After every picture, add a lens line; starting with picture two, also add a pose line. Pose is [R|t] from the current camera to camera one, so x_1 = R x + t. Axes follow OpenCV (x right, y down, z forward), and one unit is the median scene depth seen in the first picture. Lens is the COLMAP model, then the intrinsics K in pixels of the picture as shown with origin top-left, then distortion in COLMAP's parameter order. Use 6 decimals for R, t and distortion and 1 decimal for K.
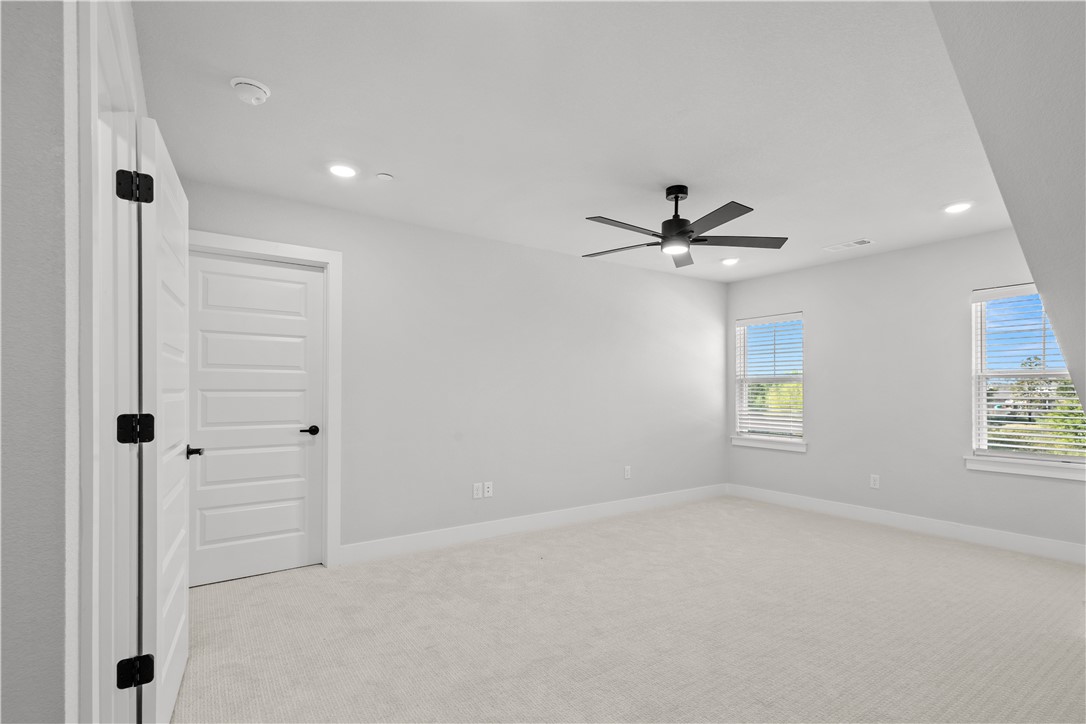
lens RADIAL K [[512.5, 0, 524.9], [0, 512.5, 388.8], [0, 0, 1]] dist [0.000448, 0.000139]
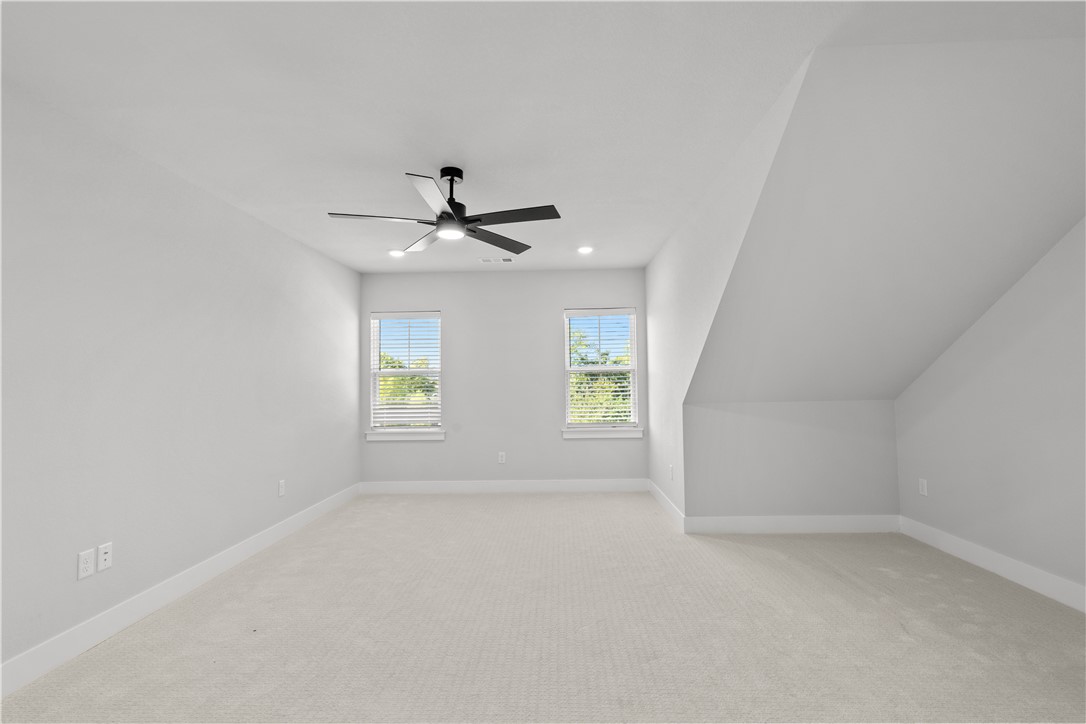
lens RADIAL K [[512.5, 0, 541.9], [0, 512.5, 361.0], [0, 0, 1]] dist [0.000448, 0.000139]
pose [[0.566852, 0.024081, 0.823468, -0.217362], [0.013277, 0.999176, -0.038358, 0.000661], [-0.823713, 0.032676, 0.566065, 0.190234]]
